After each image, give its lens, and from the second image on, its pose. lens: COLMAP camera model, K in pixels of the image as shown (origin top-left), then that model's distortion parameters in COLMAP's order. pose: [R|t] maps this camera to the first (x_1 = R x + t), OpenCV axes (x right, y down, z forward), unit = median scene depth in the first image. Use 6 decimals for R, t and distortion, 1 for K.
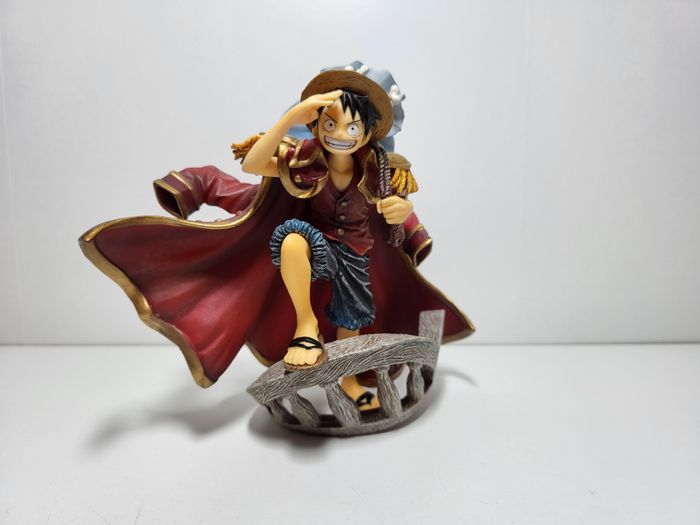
lens RADIAL K [[536.3, 0, 356.3], [0, 536.3, 262.8], [0, 0, 1]] dist [-0.034561, -0.018134]
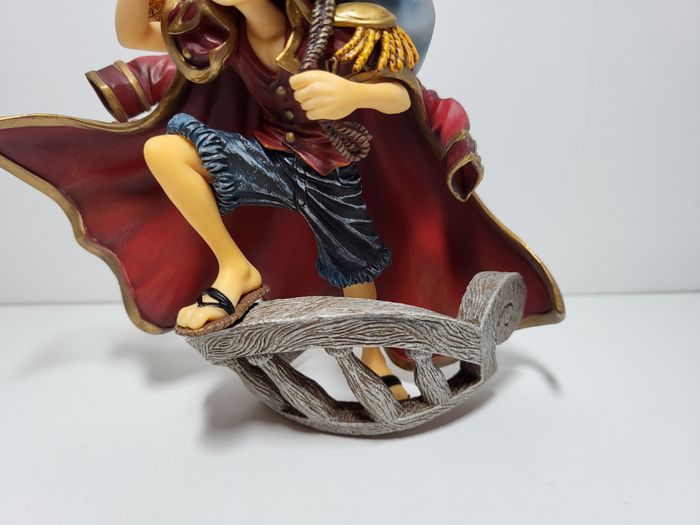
lens RADIAL K [[536.3, 0, 355.4], [0, 536.3, 263.5], [0, 0, 1]] dist [-0.034561, -0.018134]
pose [[0.874621, 0.107706, -0.472692, 0.374590], [-0.052679, 0.990350, 0.128186, 0.007113], [0.481937, -0.087213, 0.871855, 0.459941]]
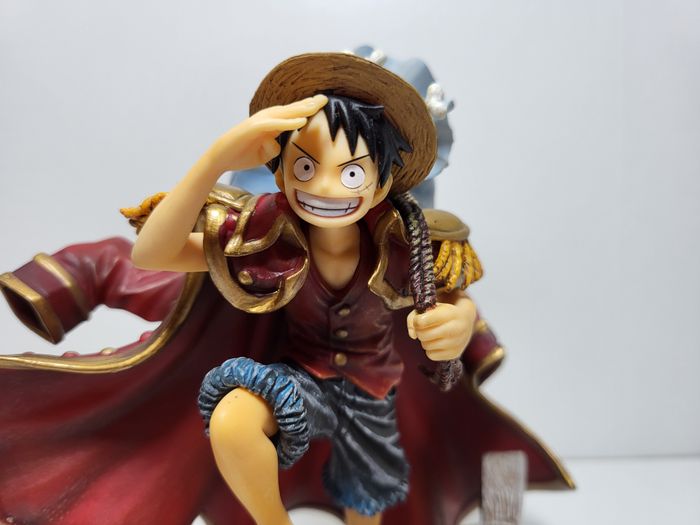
lens RADIAL K [[575.0, 0, 349.7], [0, 575.0, 262.1], [0, 0, 1]] dist [-0.077476, 0.021265]
pose [[0.997742, -0.024077, -0.062701, 0.018457], [0.021584, 0.998961, -0.040142, -0.133739], [0.063602, 0.038698, 0.997225, 0.435137]]
